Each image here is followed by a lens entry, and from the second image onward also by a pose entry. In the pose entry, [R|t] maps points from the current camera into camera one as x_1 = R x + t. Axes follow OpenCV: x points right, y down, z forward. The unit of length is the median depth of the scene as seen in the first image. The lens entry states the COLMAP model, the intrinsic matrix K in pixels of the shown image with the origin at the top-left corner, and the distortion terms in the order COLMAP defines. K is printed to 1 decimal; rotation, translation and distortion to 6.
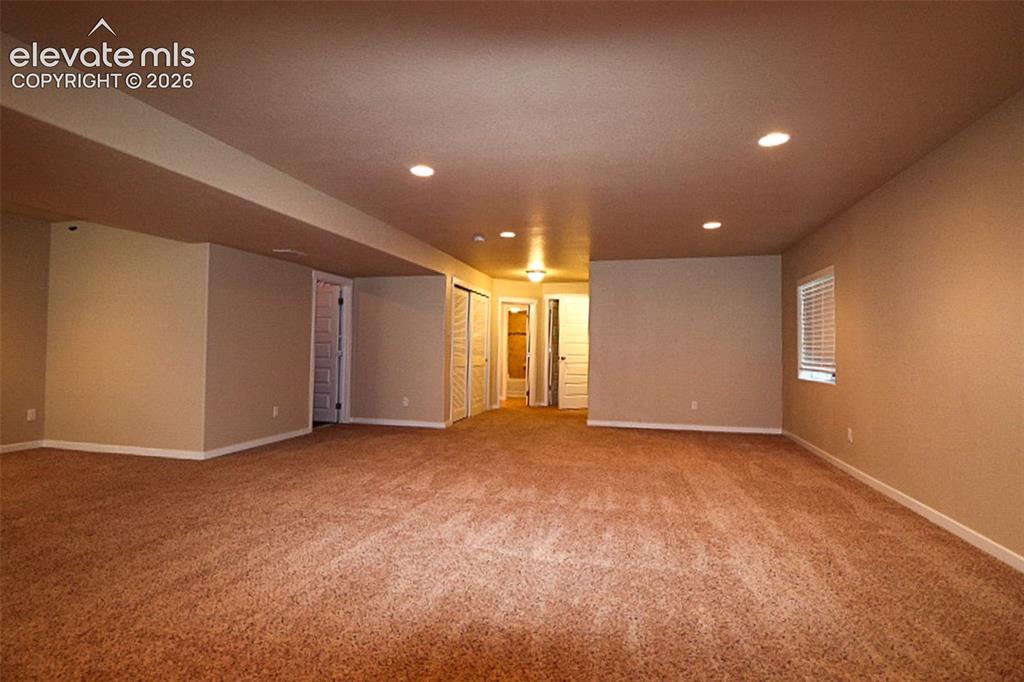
lens RADIAL K [[476.2, 0, 512.2], [0, 476.2, 336.4], [0, 0, 1]] dist [0.000519, -0.010972]
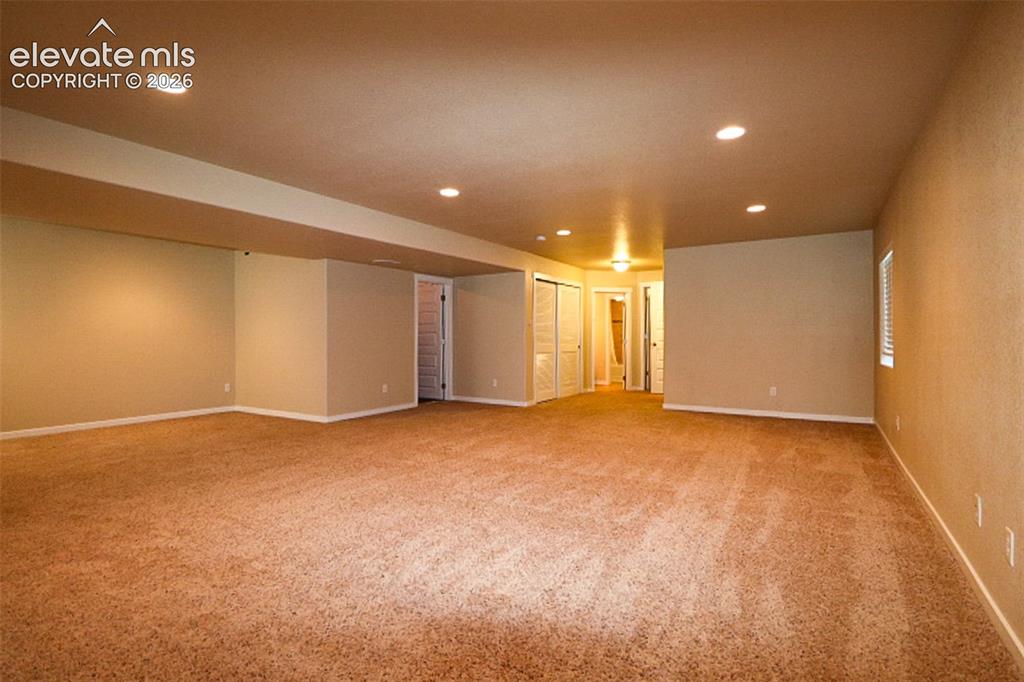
lens RADIAL K [[475.3, 0, 541.6], [0, 475.3, 337.0], [0, 0, 1]] dist [-0.002606, -0.000668]
pose [[0.957694, -0.013322, -0.287481, 0.224579], [0.021134, 0.999486, 0.024087, 0.000435], [0.287012, -0.029144, 0.957483, -0.067751]]
